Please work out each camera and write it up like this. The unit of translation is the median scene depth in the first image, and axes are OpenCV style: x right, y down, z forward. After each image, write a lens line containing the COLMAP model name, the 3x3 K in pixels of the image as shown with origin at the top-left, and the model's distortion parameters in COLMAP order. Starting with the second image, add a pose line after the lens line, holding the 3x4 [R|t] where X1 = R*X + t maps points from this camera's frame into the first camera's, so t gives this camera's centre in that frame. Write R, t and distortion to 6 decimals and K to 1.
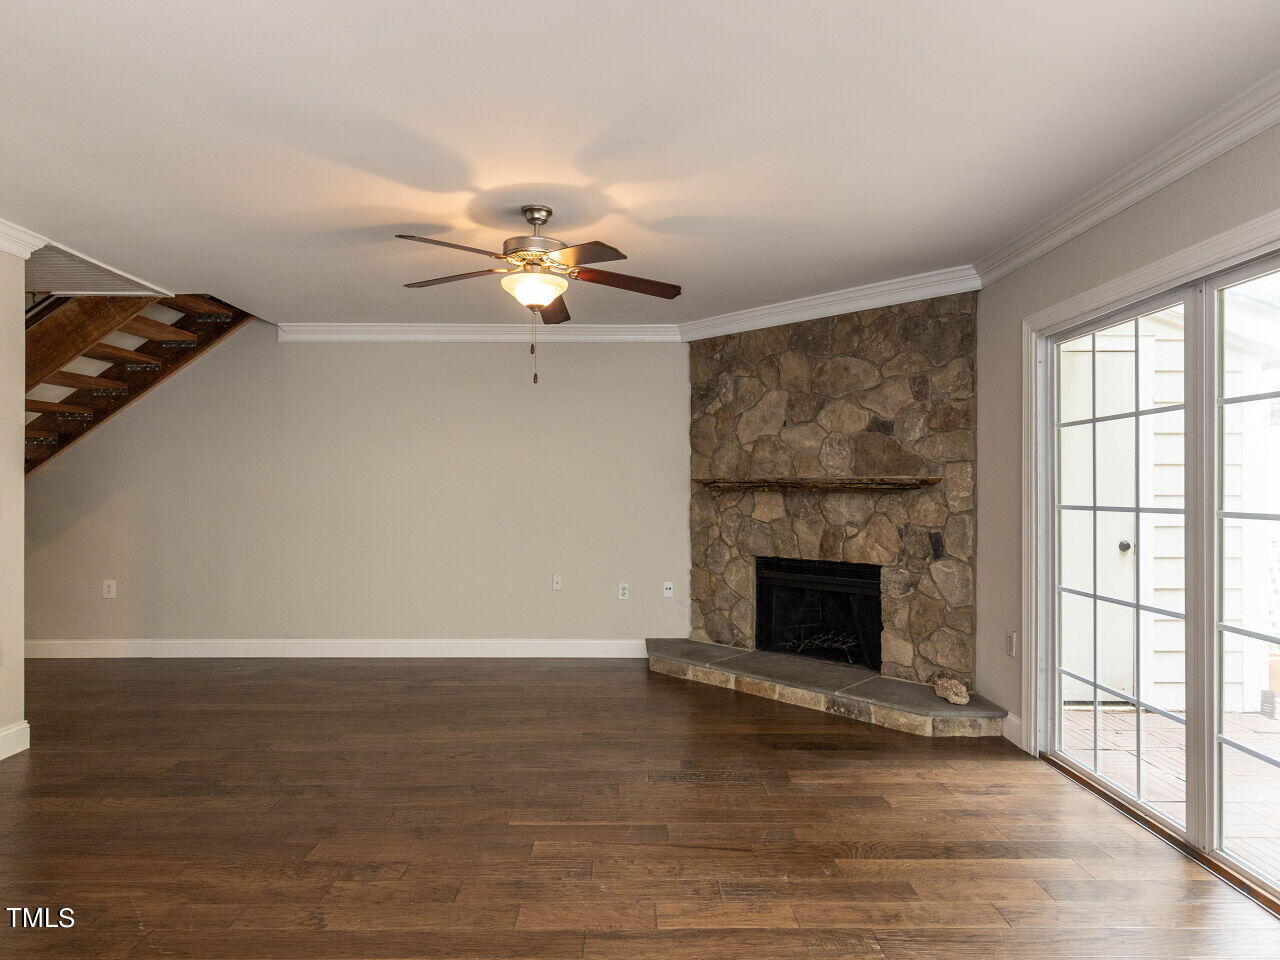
lens RADIAL K [[727.5, 0, 640.0], [0, 727.5, 480.0], [0, 0, 1]] dist [-0.004594, -0.001264]
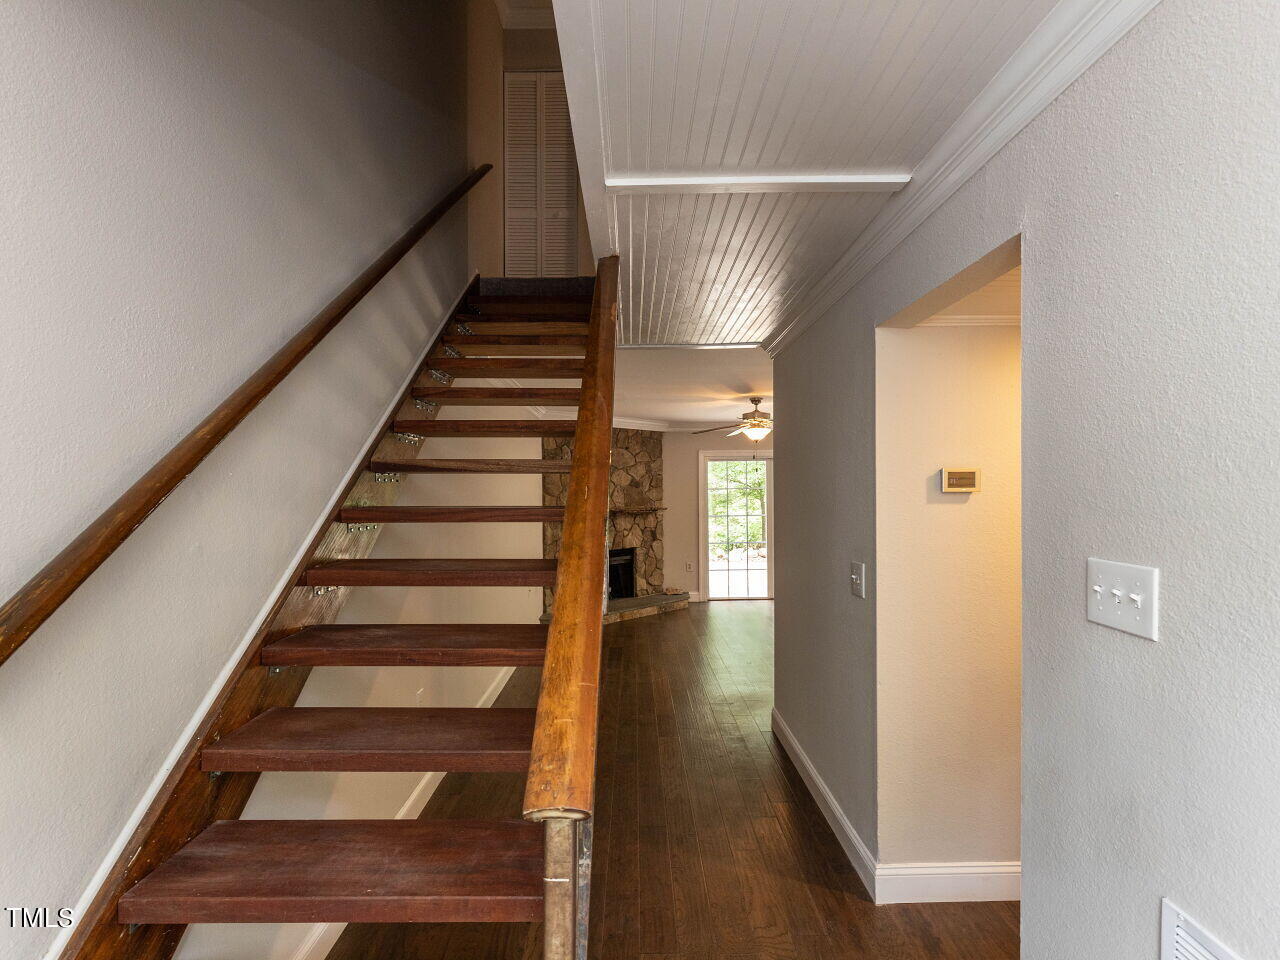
lens RADIAL K [[686.5, 0, 640.0], [0, 686.5, 480.0], [0, 0, 1]] dist [-0.015838, -0.000407]
pose [[0.004481, 0.004356, 0.999980, -1.733390], [-0.000685, 0.999990, -0.004353, -0.076216], [-0.999990, -0.000666, 0.004484, 0.973568]]
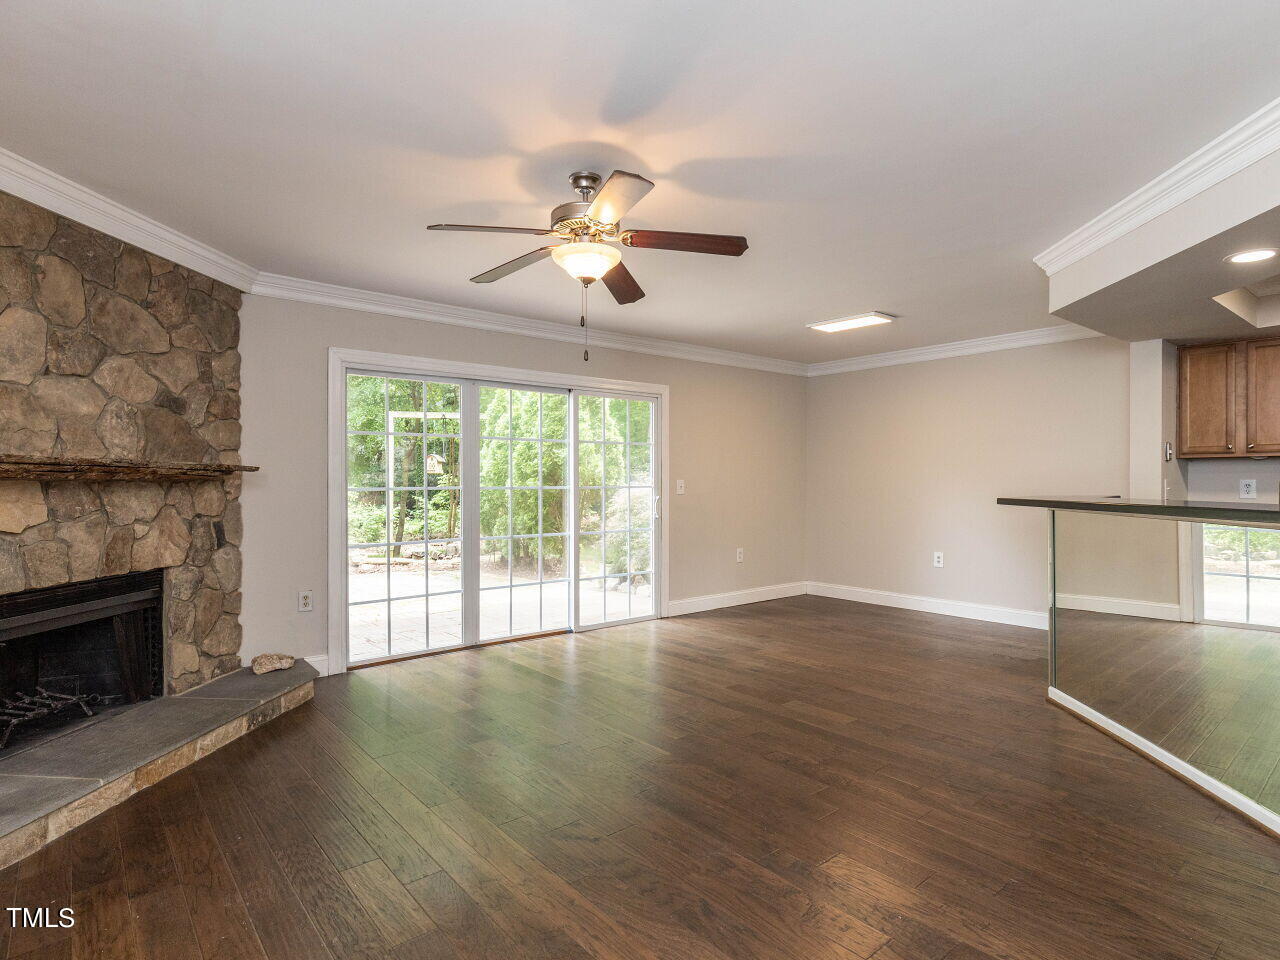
lens RADIAL K [[686.5, 0, 640.0], [0, 686.5, 480.0], [0, 0, 1]] dist [-0.015838, -0.000407]
pose [[-0.632907, 0.002128, 0.774225, -0.624955], [-0.005120, 0.999963, -0.006934, 0.019166], [-0.774211, -0.008352, -0.632873, 1.073749]]
